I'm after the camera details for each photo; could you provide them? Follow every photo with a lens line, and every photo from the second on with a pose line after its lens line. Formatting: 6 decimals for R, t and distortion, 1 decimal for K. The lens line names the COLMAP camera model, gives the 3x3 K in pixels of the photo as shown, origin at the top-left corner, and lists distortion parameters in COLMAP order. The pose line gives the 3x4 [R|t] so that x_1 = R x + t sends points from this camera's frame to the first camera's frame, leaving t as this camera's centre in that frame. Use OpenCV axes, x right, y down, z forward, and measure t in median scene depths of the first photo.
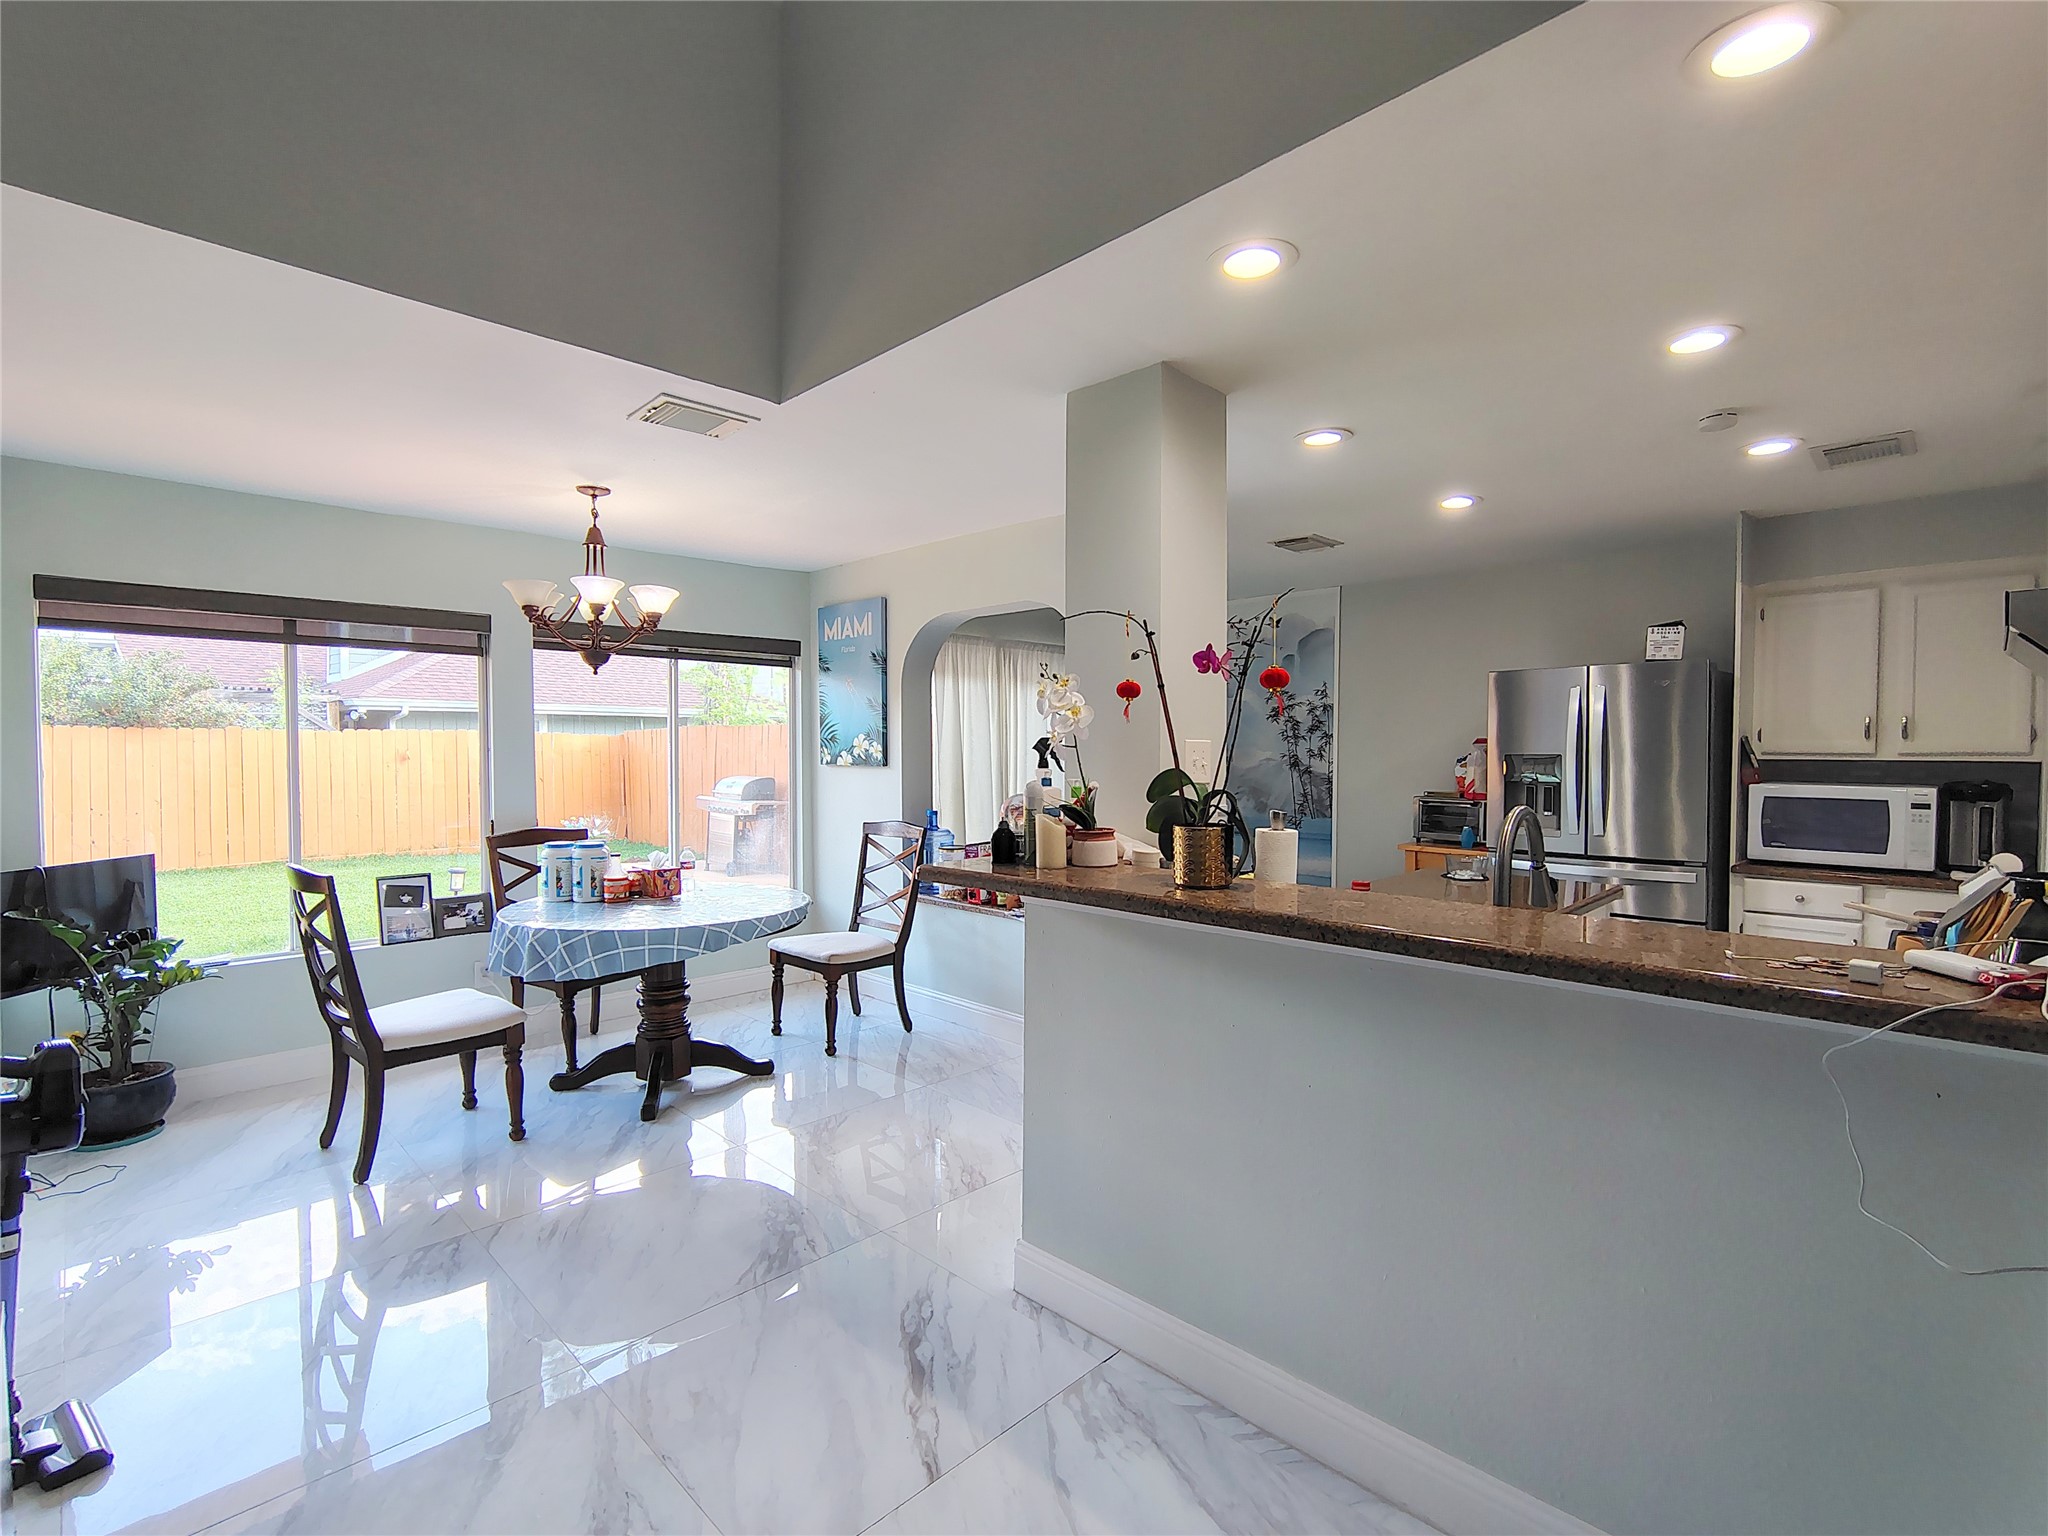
lens RADIAL K [[958.1, 0, 1024.7], [0, 958.1, 769.5], [0, 0, 1]] dist [-0.001411, 0.000613]
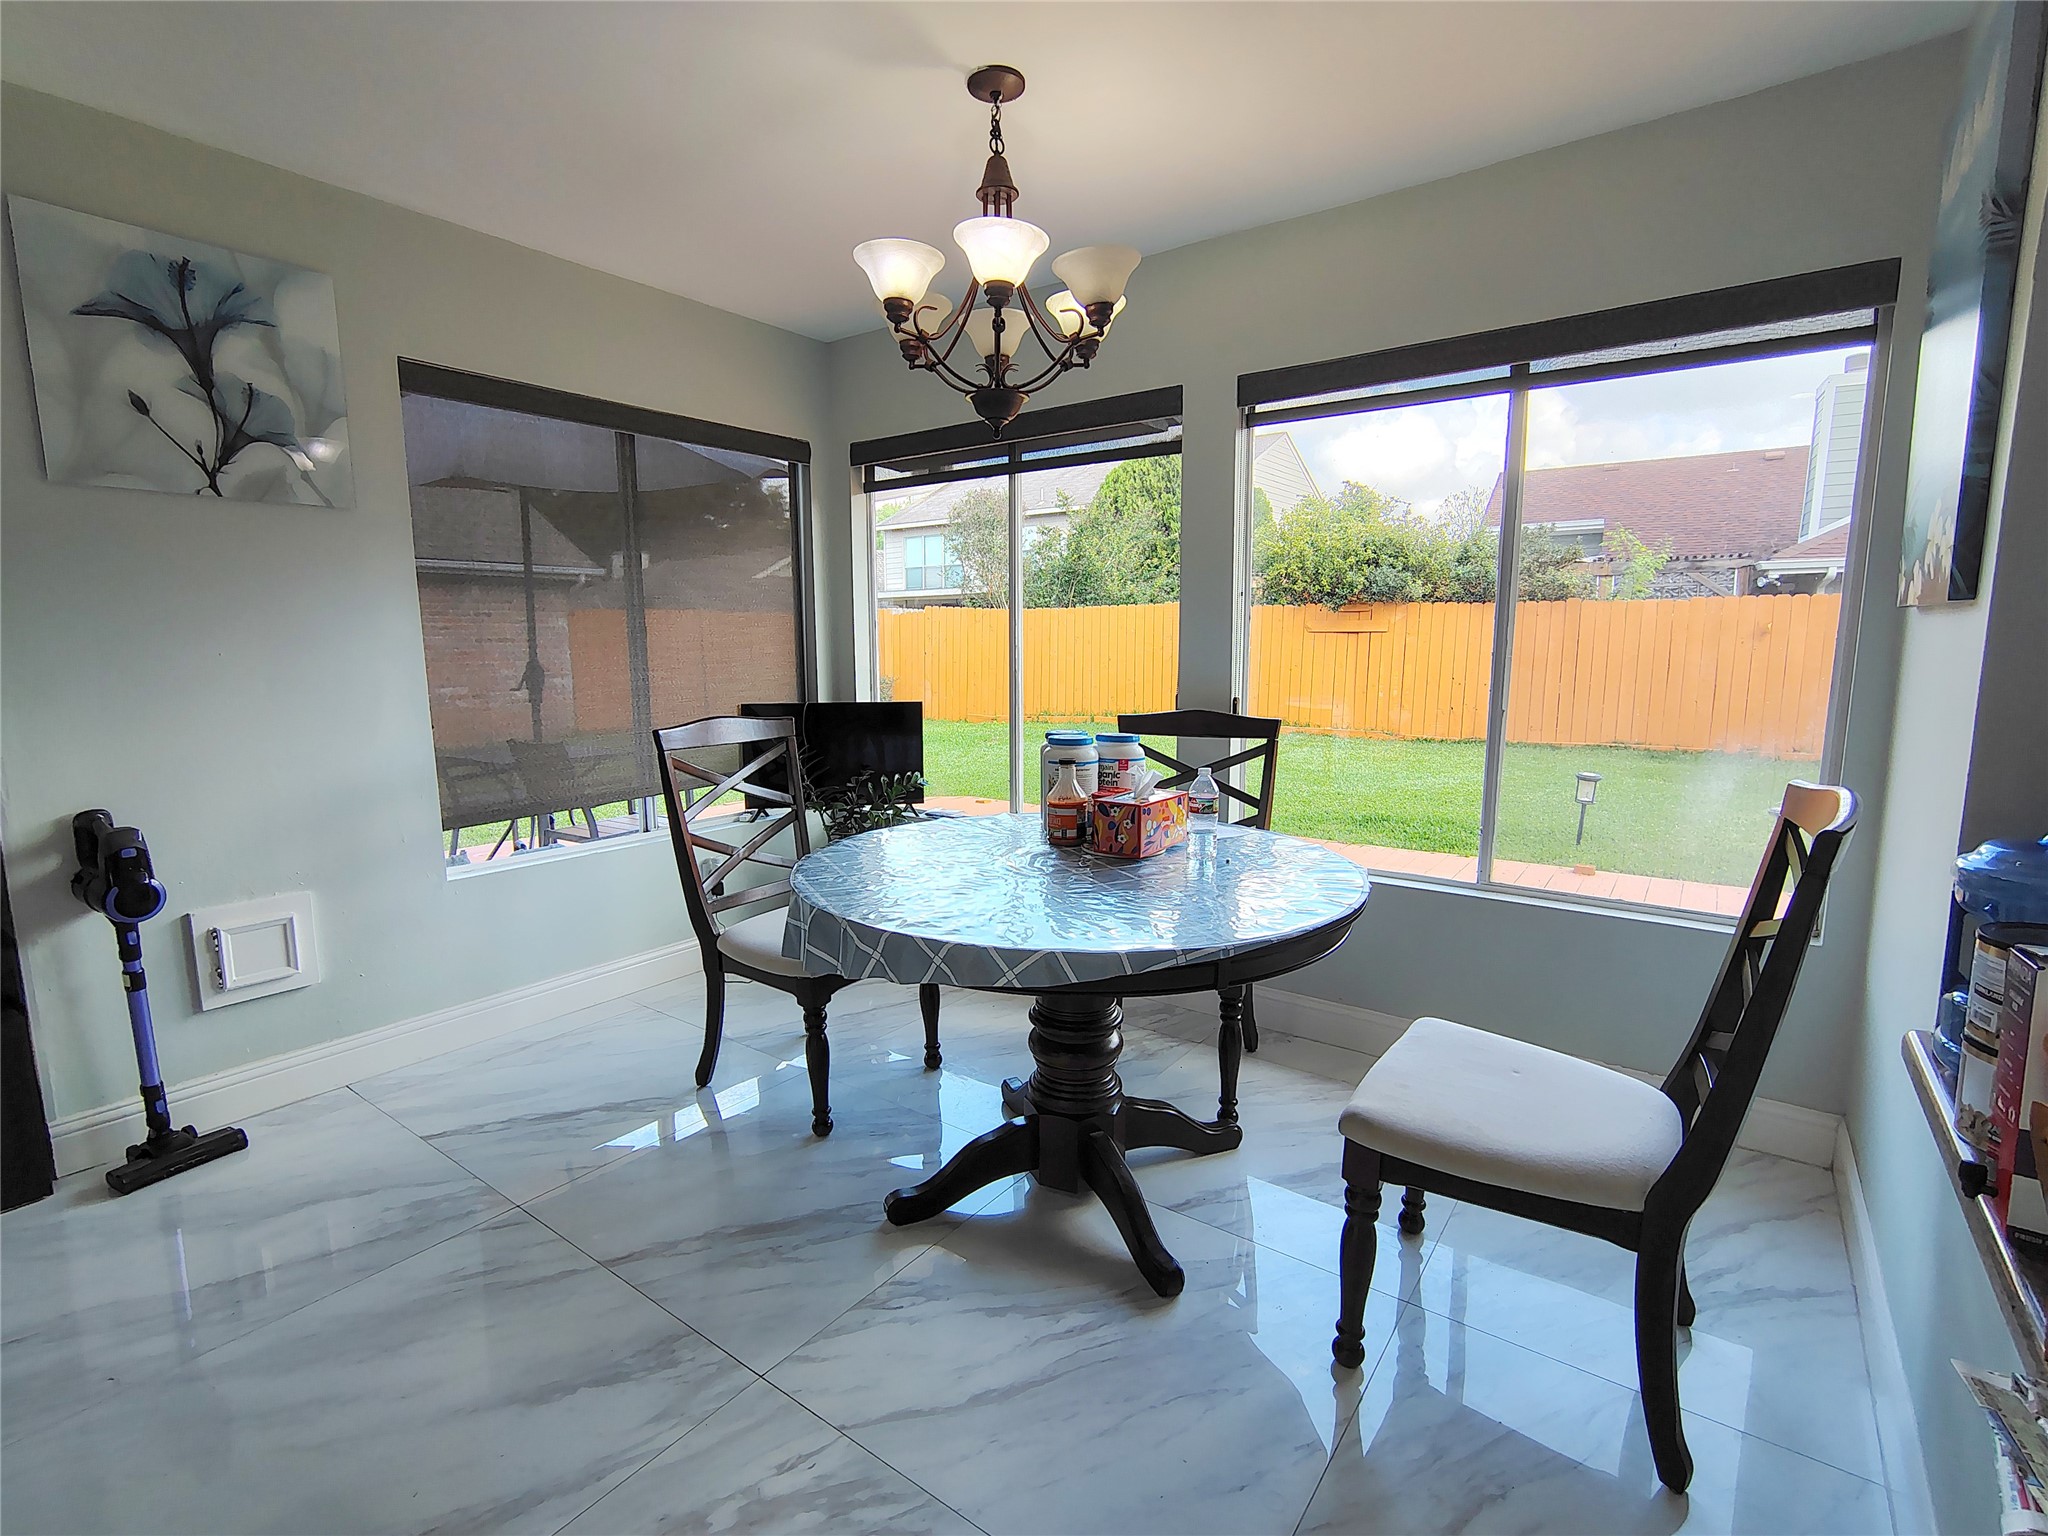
lens RADIAL K [[958.1, 0, 1027.9], [0, 958.1, 777.8], [0, 0, 1]] dist [-0.001411, 0.000613]
pose [[0.154311, 0.144448, -0.977406, 0.114080], [-0.019051, 0.989506, 0.143228, 0.014945], [0.987839, -0.003481, 0.155444, 0.776560]]
